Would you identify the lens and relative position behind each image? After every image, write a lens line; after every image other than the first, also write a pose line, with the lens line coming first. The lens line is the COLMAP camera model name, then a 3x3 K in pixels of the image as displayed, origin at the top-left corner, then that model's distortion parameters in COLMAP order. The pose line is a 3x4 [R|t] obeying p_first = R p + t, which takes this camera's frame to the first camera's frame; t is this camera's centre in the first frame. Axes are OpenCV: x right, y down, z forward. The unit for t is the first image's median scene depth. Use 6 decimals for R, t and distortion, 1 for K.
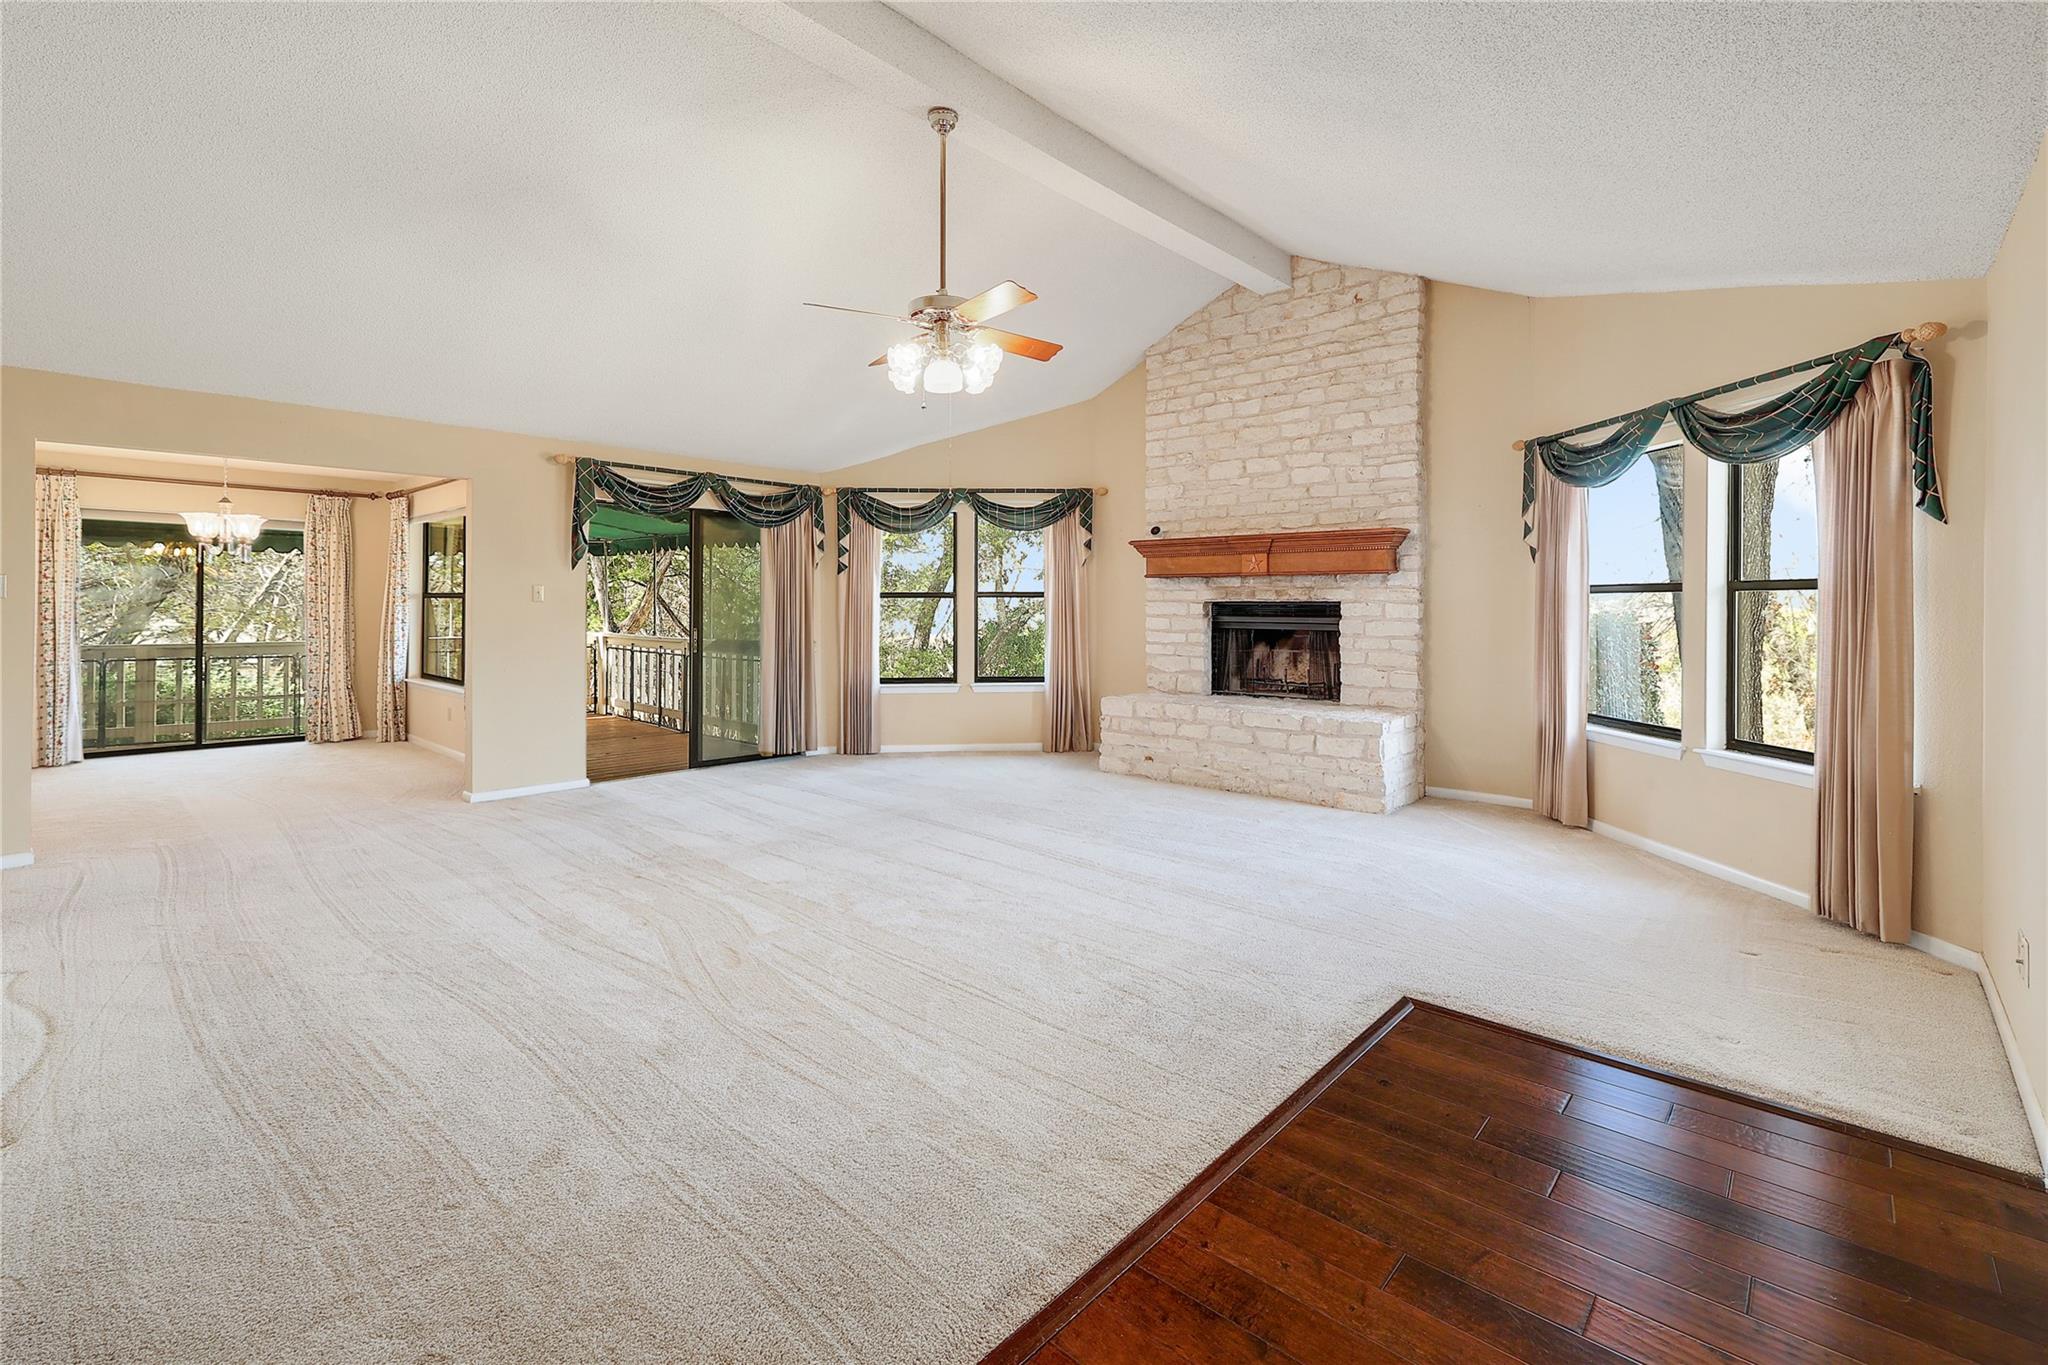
lens RADIAL K [[907.5, 0, 1017.8], [0, 907.5, 594.2], [0, 0, 1]] dist [-0.001113, -0.000024]
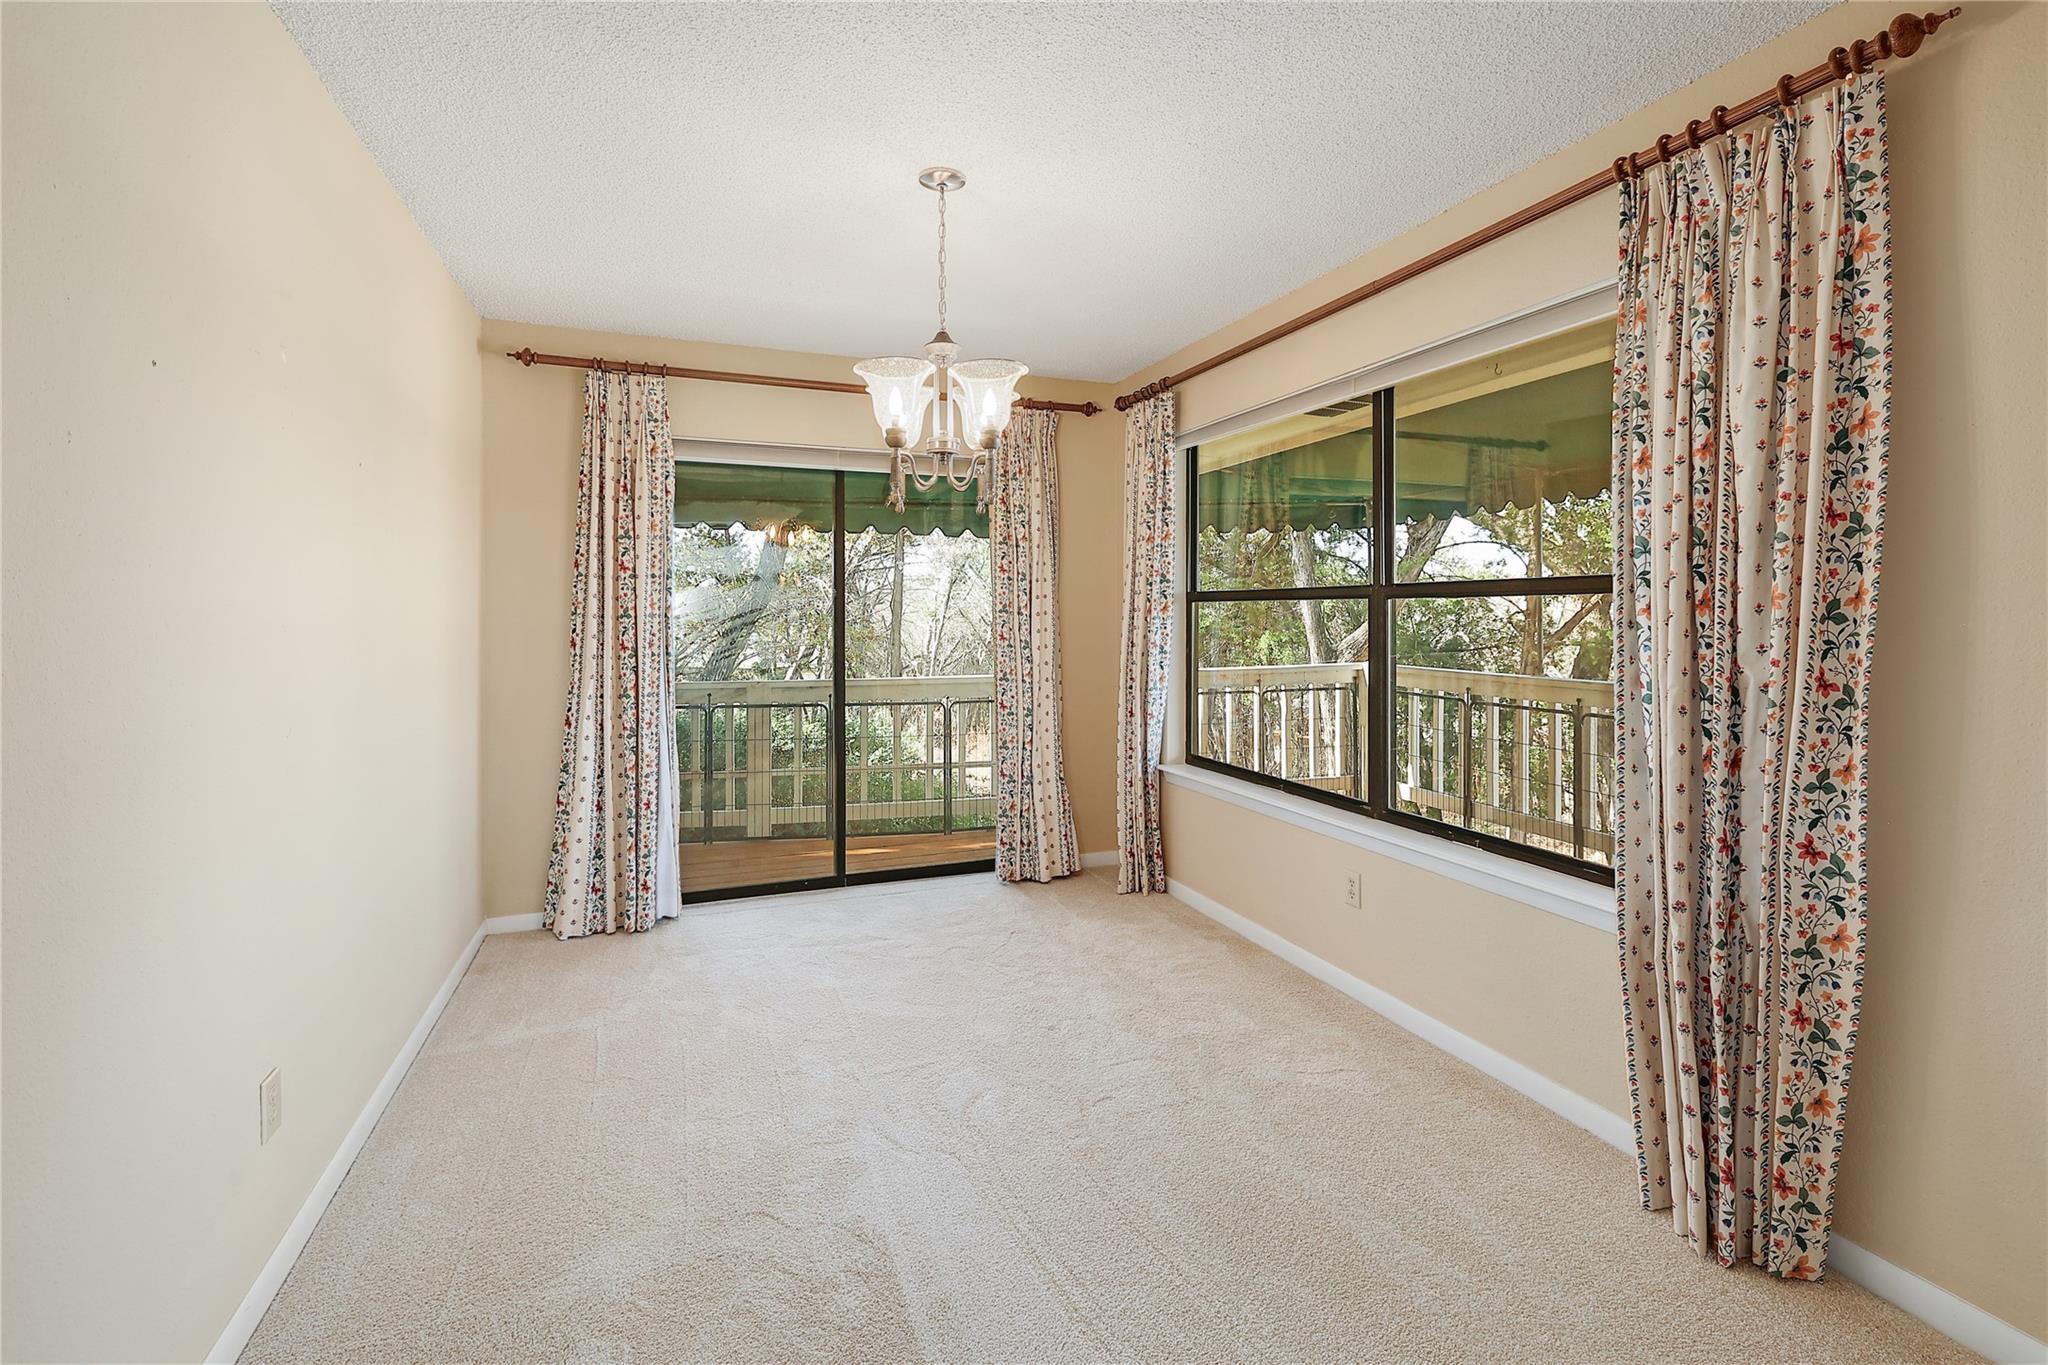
lens RADIAL K [[907.5, 0, 1017.8], [0, 907.5, 594.2], [0, 0, 1]] dist [-0.001113, -0.000024]
pose [[0.892829, -0.020320, -0.449938, -0.527205], [0.014705, 0.999764, -0.015972, 0.006681], [0.450157, 0.007644, 0.892917, 0.528034]]
